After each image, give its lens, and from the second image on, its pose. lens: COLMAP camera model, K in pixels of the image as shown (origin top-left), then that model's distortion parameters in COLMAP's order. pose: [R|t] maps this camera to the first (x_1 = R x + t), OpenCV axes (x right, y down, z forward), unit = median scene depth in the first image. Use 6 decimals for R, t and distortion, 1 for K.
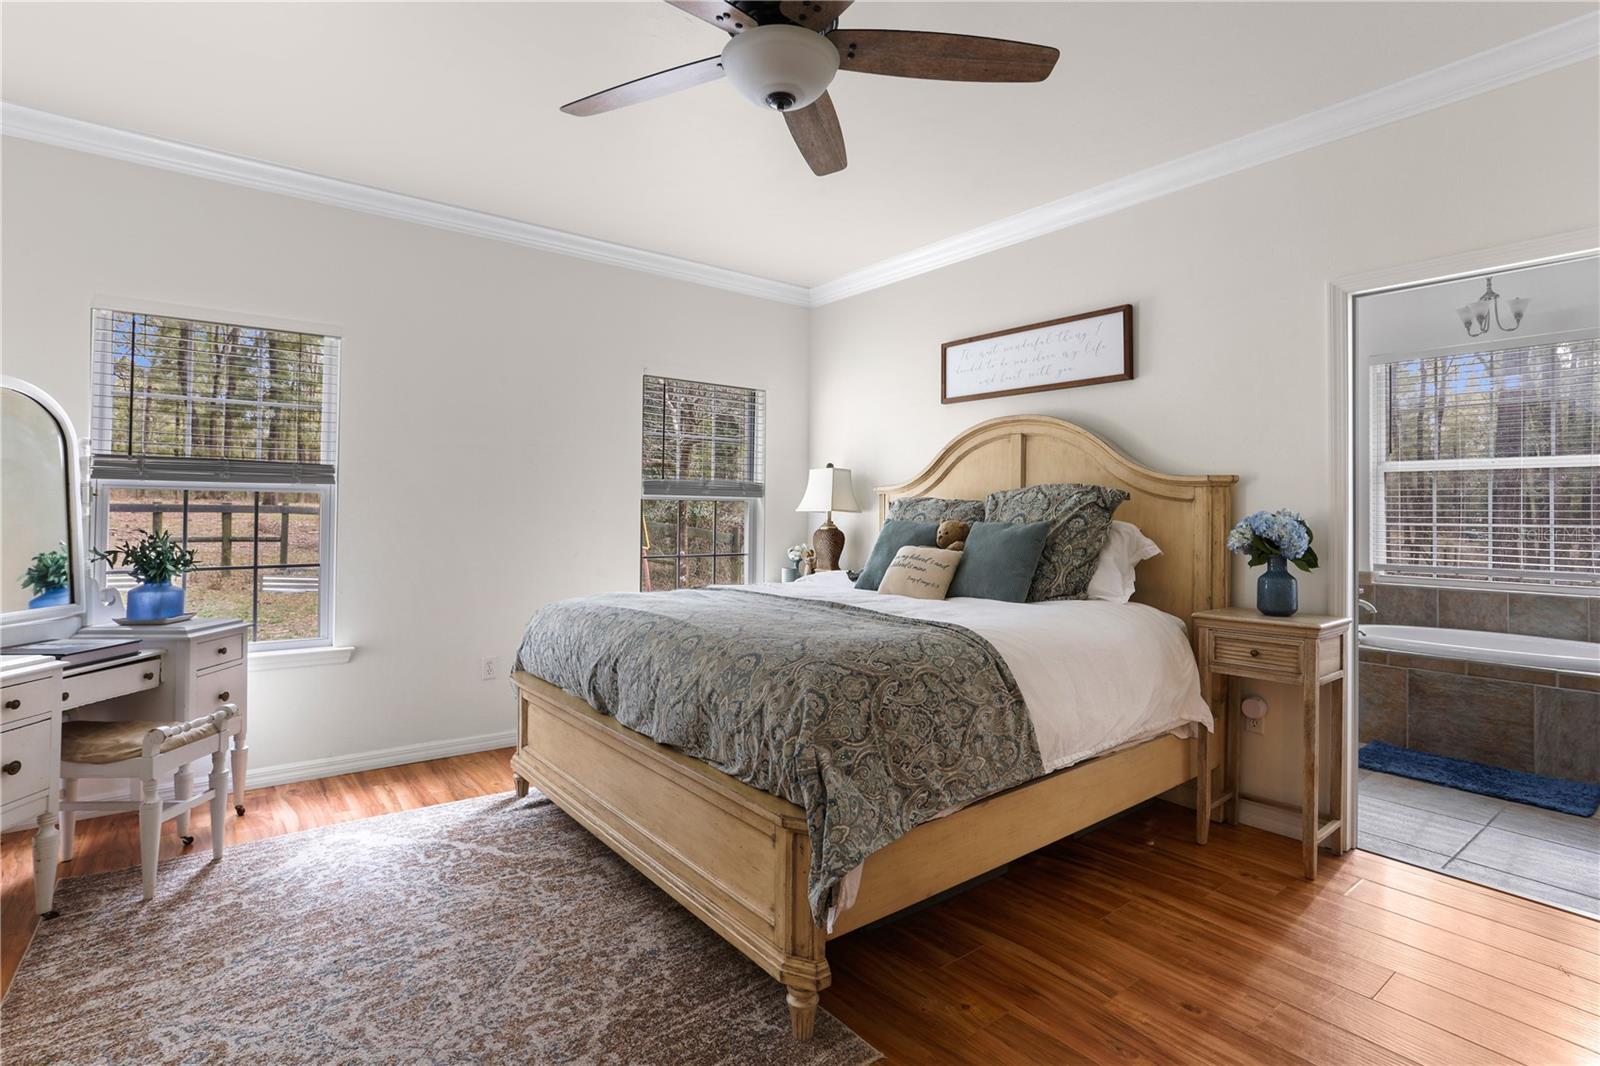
lens RADIAL K [[789.2, 0, 801.1], [0, 789.2, 517.5], [0, 0, 1]] dist [-0.010417, 0.002338]
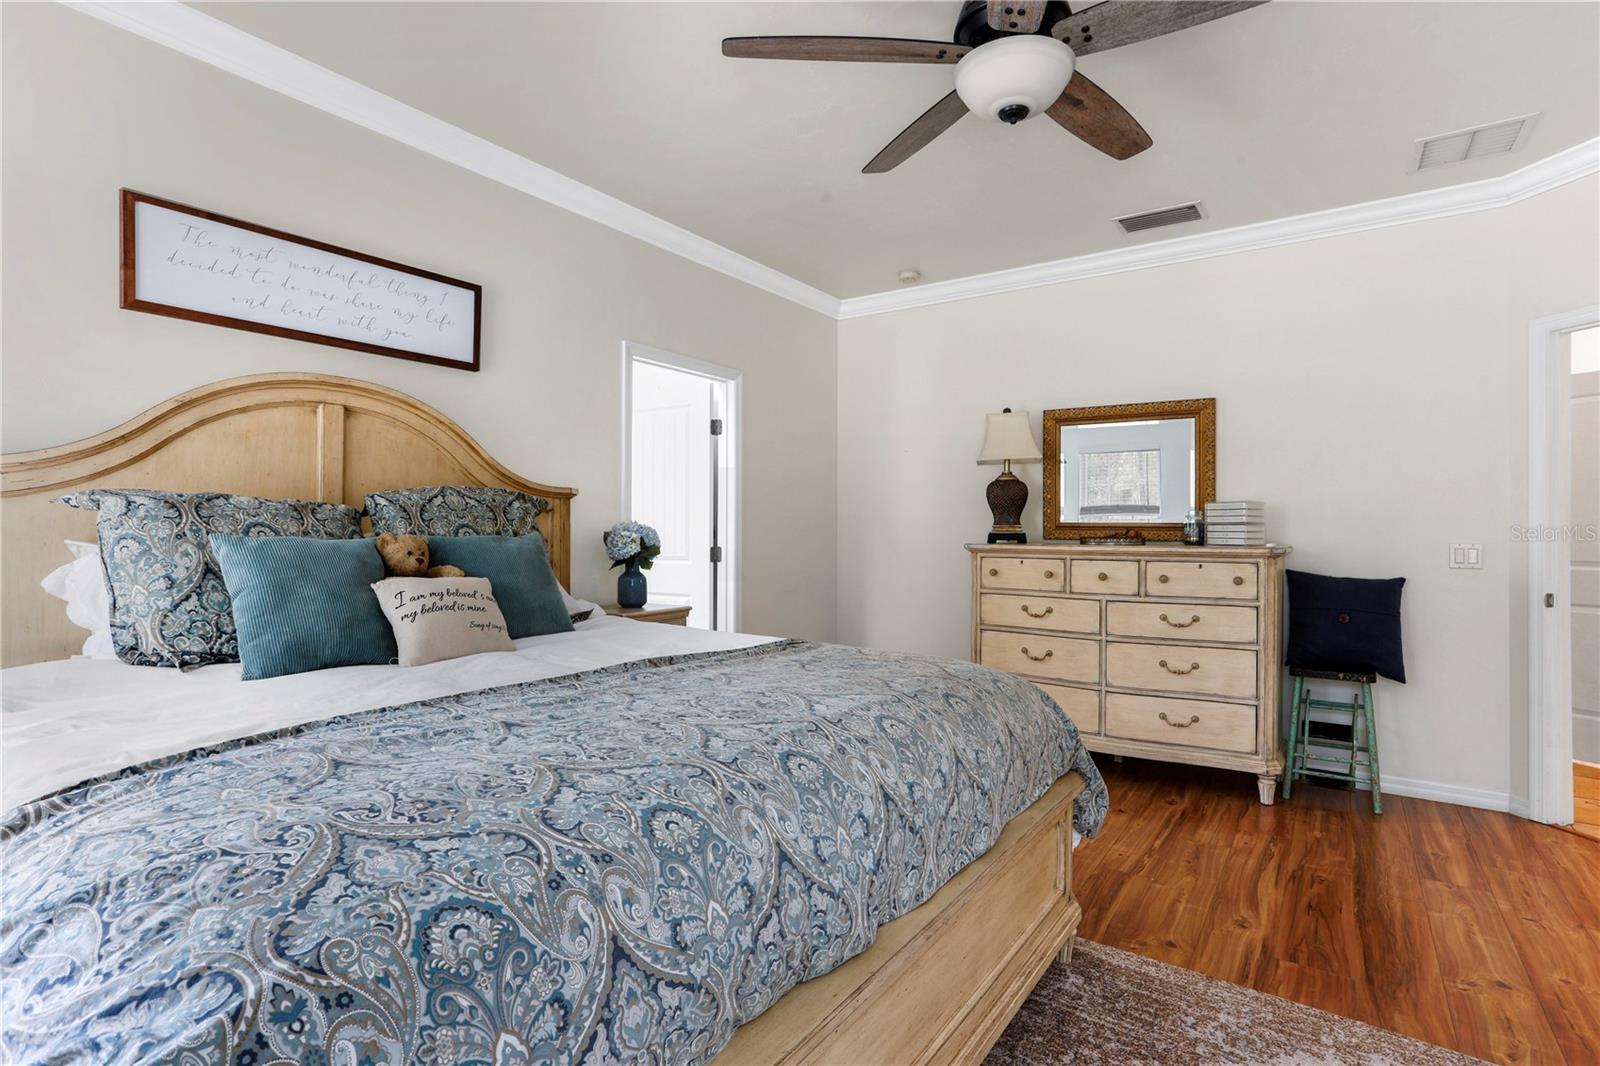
lens RADIAL K [[789.2, 0, 802.8], [0, 789.2, 531.3], [0, 0, 1]] dist [-0.010417, 0.002338]
pose [[-0.273696, -0.009089, 0.961773, -0.492317], [0.004995, 0.999928, 0.010871, -0.004528], [-0.961803, 0.007779, -0.273631, 0.837469]]
